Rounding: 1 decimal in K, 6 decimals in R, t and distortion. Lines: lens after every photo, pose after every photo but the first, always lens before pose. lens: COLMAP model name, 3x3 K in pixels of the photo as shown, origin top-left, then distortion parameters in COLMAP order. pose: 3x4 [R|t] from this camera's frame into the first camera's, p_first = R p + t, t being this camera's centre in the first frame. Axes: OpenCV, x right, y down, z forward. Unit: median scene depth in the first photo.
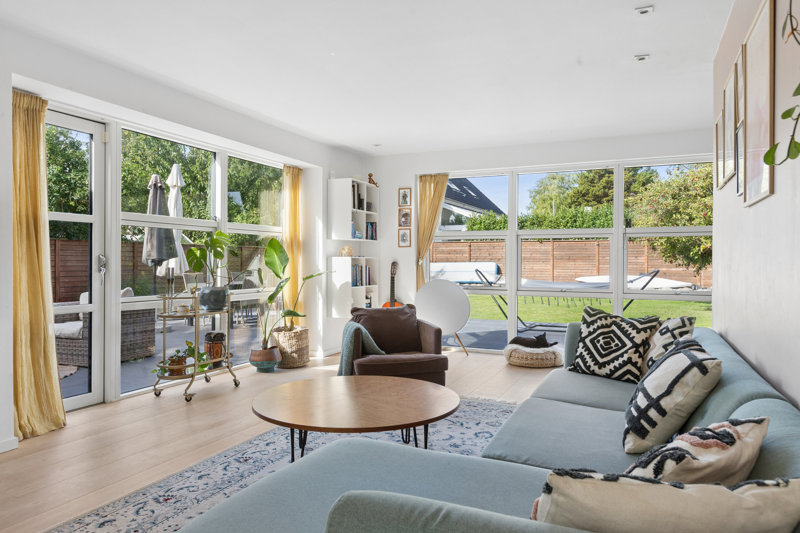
lens RADIAL K [[544.1, 0, 399.2], [0, 544.1, 264.1], [0, 0, 1]] dist [0.007697, -0.005014]
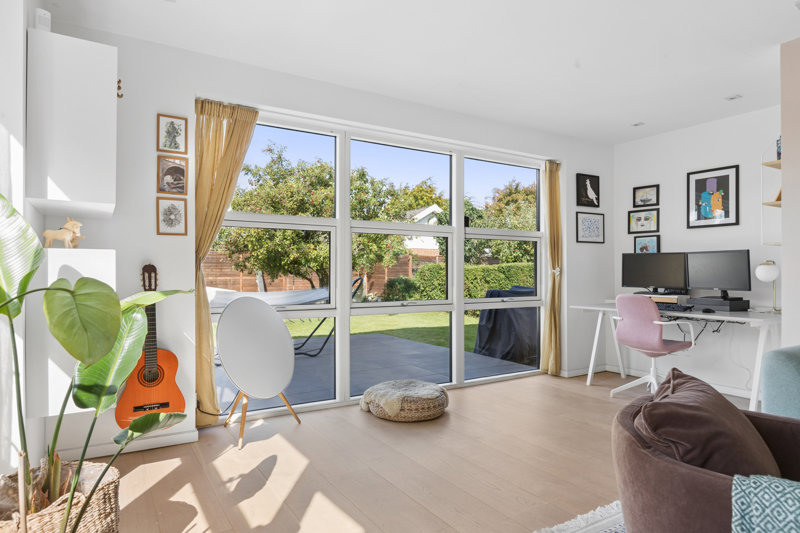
lens RADIAL K [[495.2, 0, 398.6], [0, 495.2, 271.2], [0, 0, 1]] dist [-0.002490, -0.000415]
pose [[0.565364, 0.001603, 0.824840, -0.312843], [0.004585, 0.999977, -0.005086, 0.006070], [-0.824829, 0.006657, 0.565344, 0.739169]]
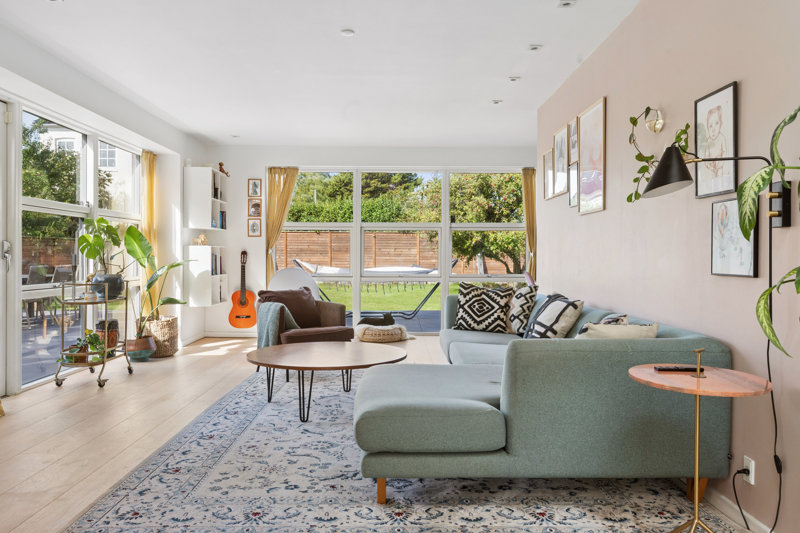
lens RADIAL K [[618.8, 0, 401.4], [0, 618.8, 264.0], [0, 0, 1]] dist [0.007216, -0.001089]
pose [[0.905128, -0.006184, 0.425095, -0.301833], [0.002034, 0.999946, 0.010217, 0.011322], [-0.425135, -0.008383, 0.905091, -0.220217]]
